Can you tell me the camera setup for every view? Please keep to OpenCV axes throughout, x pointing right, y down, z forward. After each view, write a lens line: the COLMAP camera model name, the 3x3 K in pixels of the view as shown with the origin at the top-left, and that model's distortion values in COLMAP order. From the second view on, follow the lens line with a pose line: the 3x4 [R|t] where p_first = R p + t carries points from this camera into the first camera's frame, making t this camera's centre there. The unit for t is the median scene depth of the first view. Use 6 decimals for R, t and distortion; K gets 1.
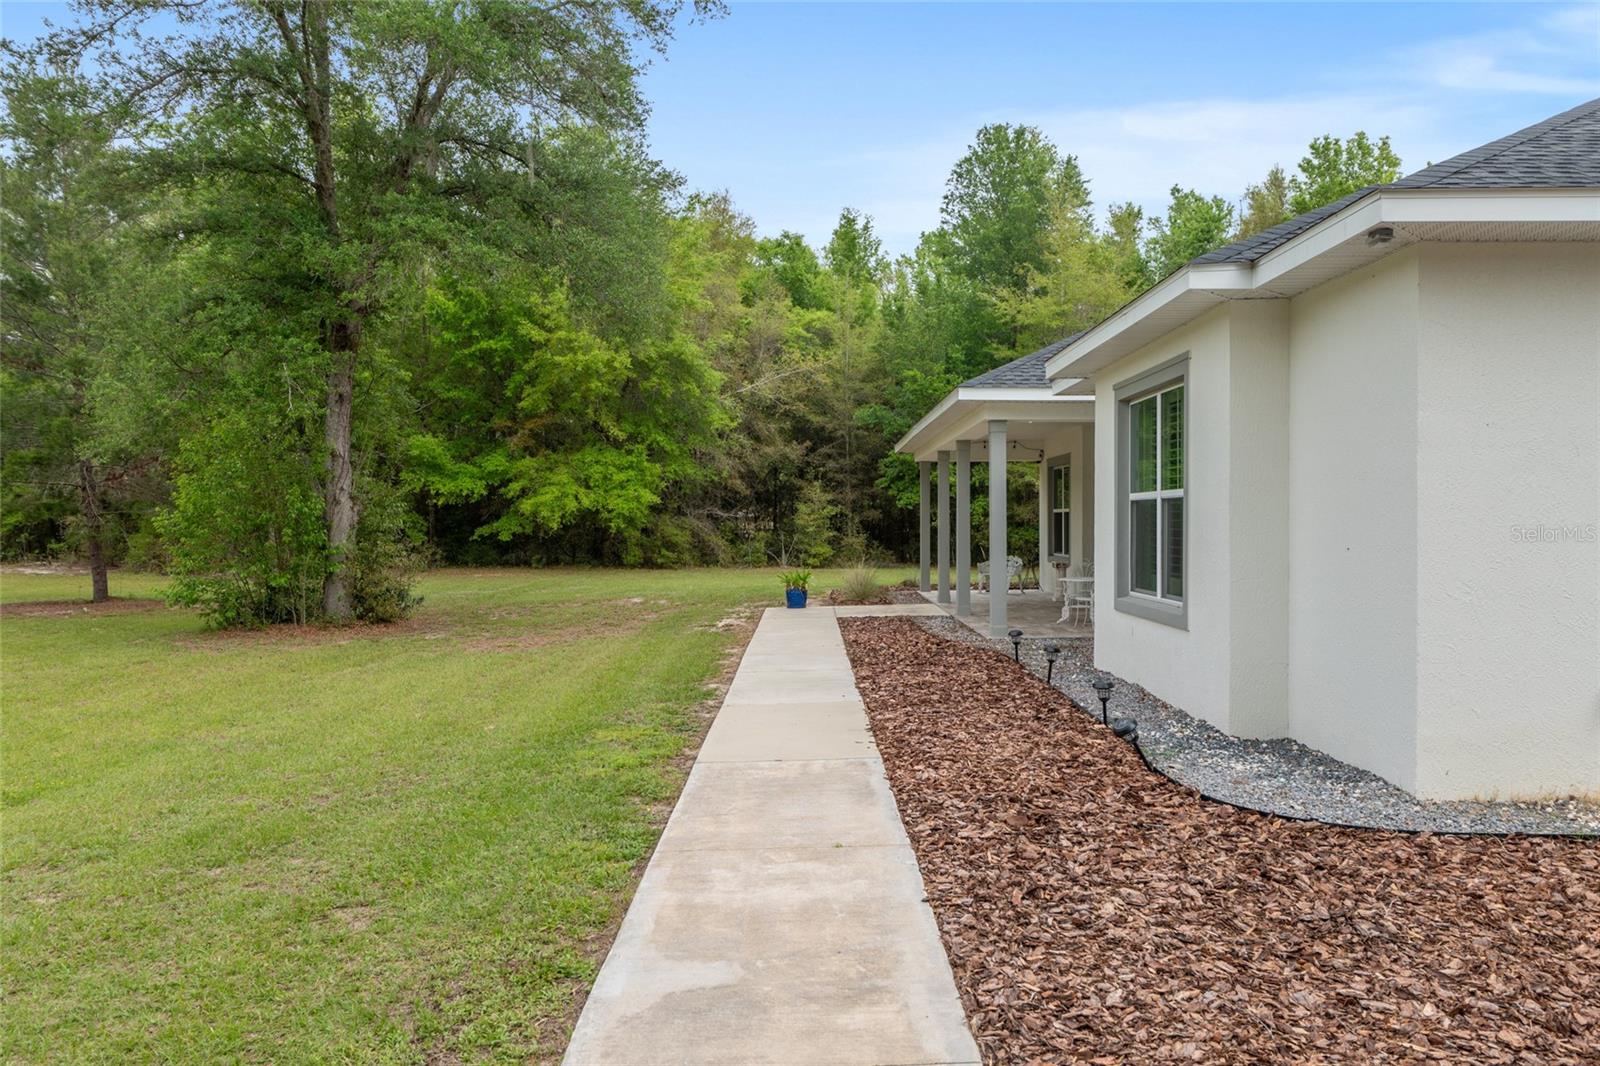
lens RADIAL K [[1197.1, 0, 800.3], [0, 1197.1, 531.2], [0, 0, 1]] dist [-0.001704, -0.000087]
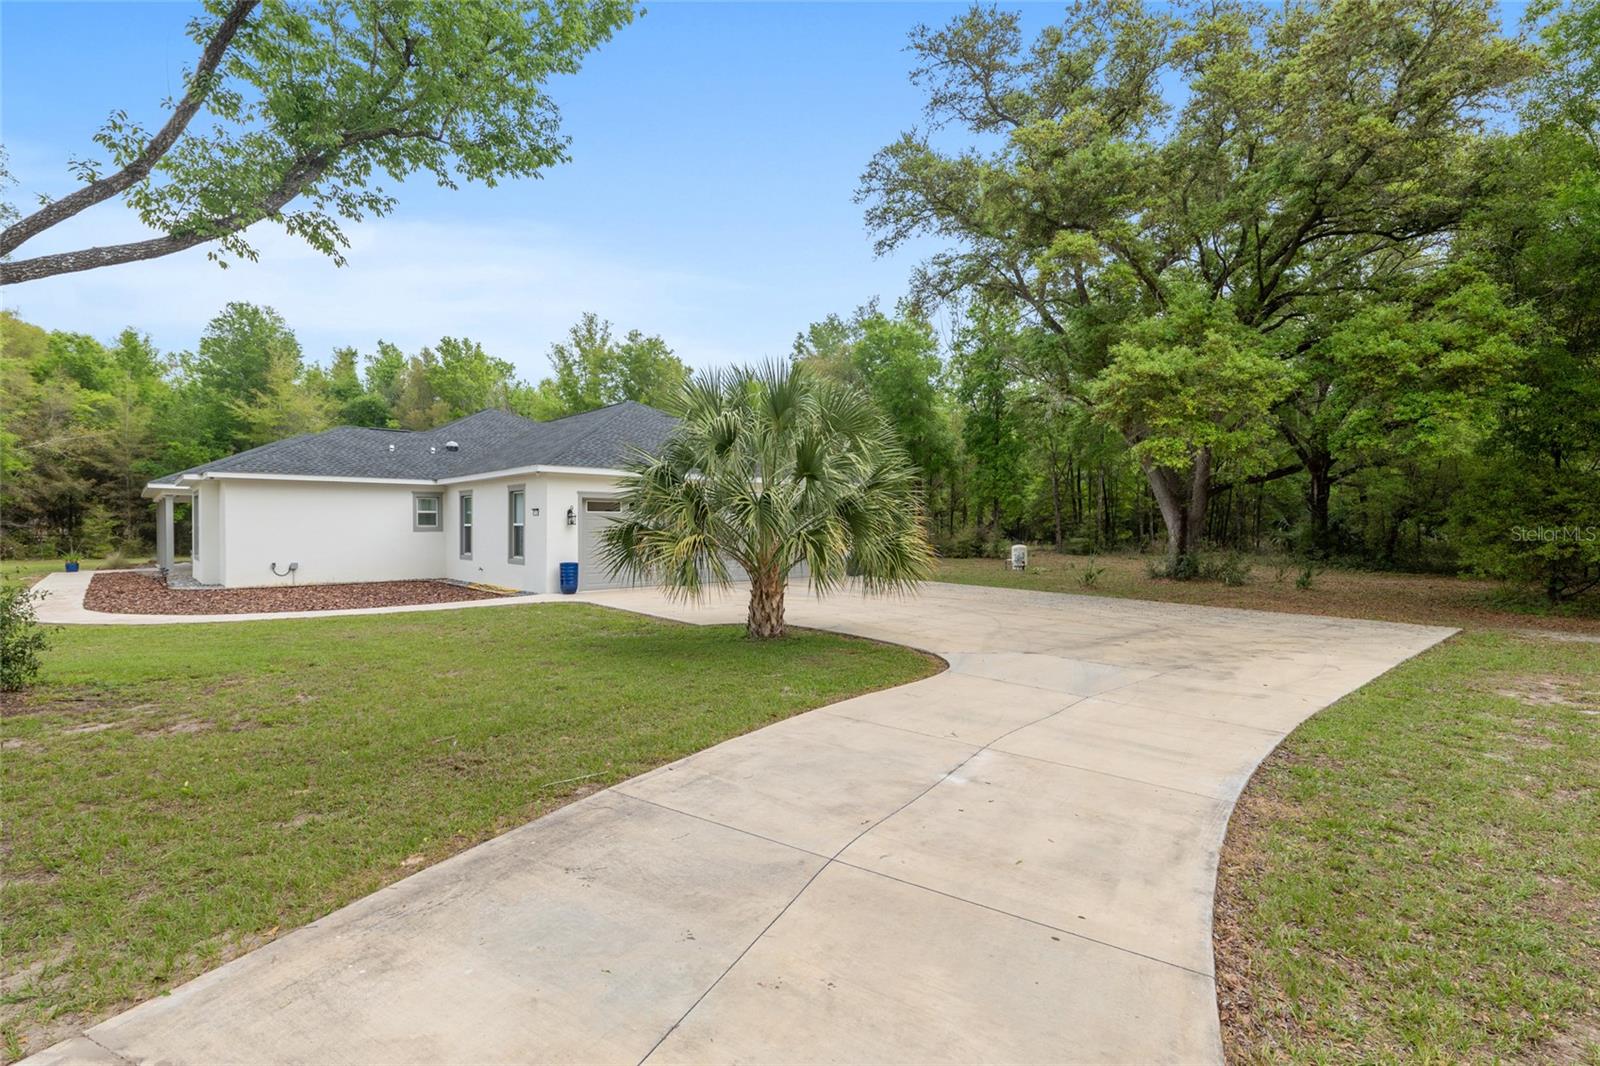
lens RADIAL K [[749.7, 0, 791.0], [0, 749.7, 535.3], [0, 0, 1]] dist [0.001034, 0.000371]
pose [[0.737557, -0.005061, 0.675266, 0.016302], [0.004662, 0.999986, 0.002402, 0.000895], [-0.675269, 0.001376, 0.737571, -0.353730]]
